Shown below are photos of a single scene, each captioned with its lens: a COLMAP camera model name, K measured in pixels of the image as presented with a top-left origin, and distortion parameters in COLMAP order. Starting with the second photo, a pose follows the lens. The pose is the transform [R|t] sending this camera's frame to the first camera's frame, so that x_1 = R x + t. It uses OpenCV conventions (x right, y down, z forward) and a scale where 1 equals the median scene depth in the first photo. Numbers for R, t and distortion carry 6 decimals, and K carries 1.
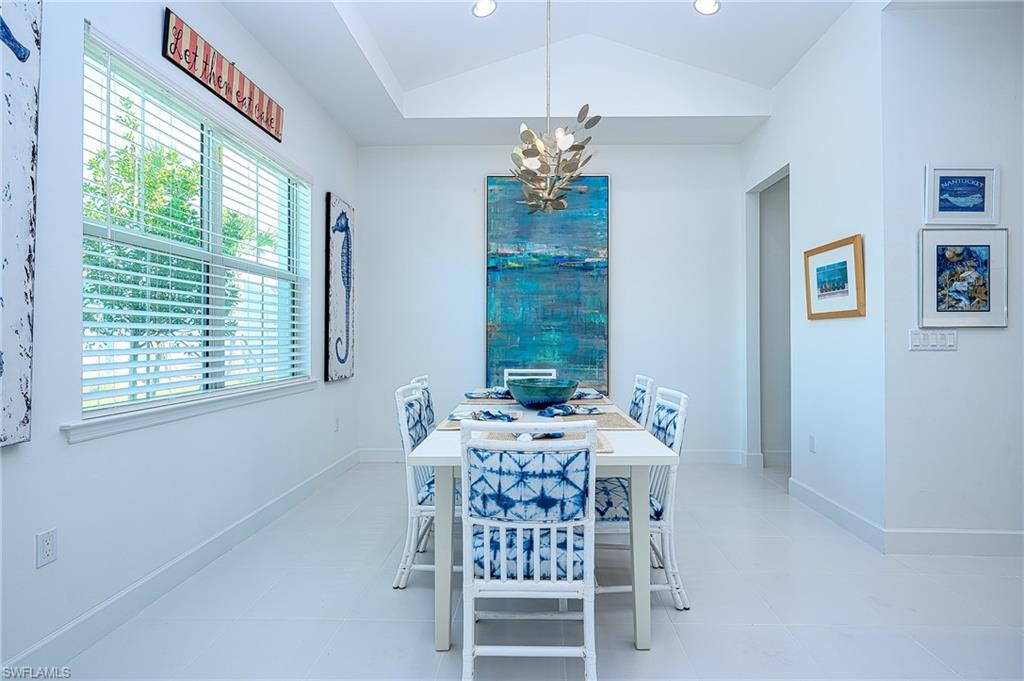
lens RADIAL K [[496.1, 0, 527.0], [0, 496.1, 327.3], [0, 0, 1]] dist [0.004204, 0.000315]
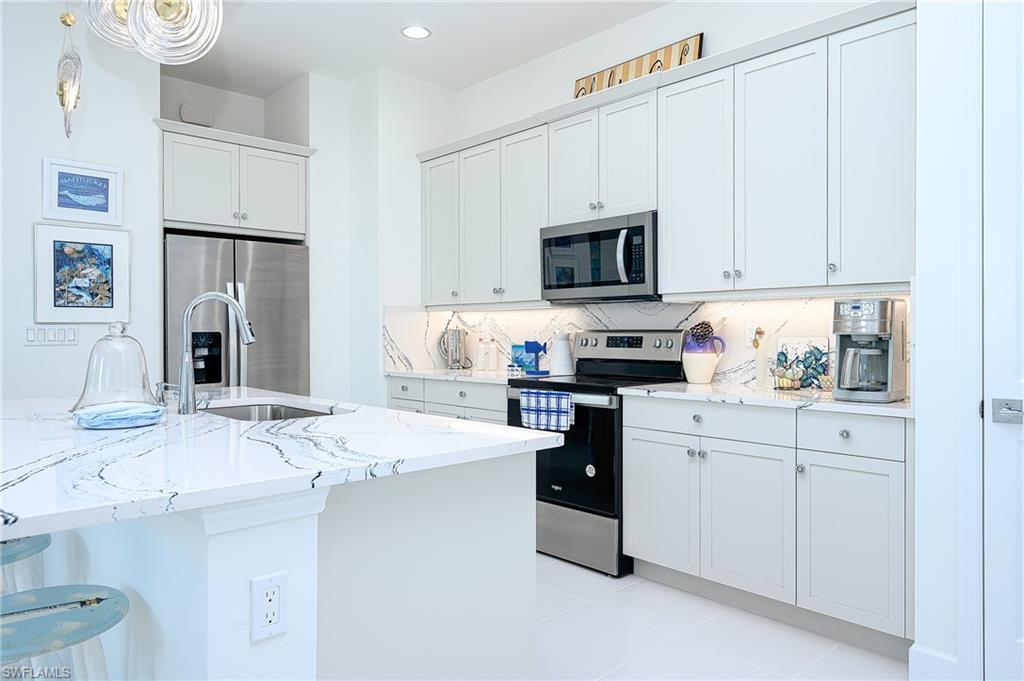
lens RADIAL K [[681.5, 0, 509.5], [0, 681.5, 332.7], [0, 0, 1]] dist [0.003837, -0.000208]
pose [[0.717590, -0.005860, 0.696441, 0.522444], [-0.005943, 0.999877, 0.014536, -0.004715], [-0.696440, -0.014570, 0.717467, -0.623703]]
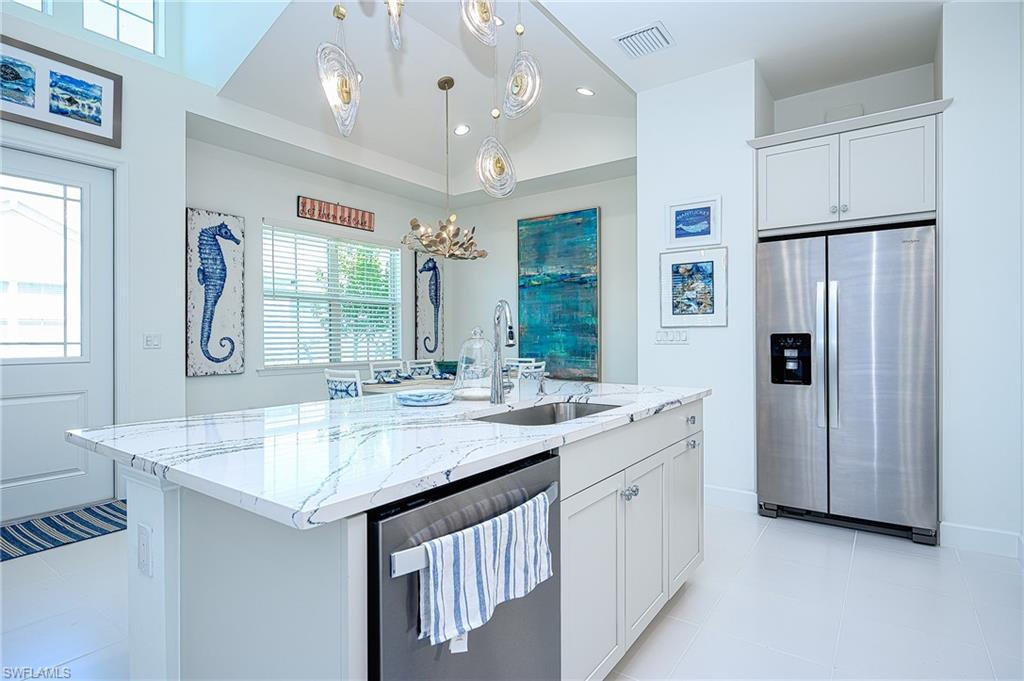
lens RADIAL K [[527.7, 0, 511.7], [0, 527.7, 338.1], [0, 0, 1]] dist [-0.000379, 0.000083]
pose [[0.819318, -0.004464, -0.573323, 1.272417], [0.018440, 0.999658, 0.018569, -0.003402], [0.573043, -0.025786, 0.819119, -0.392481]]
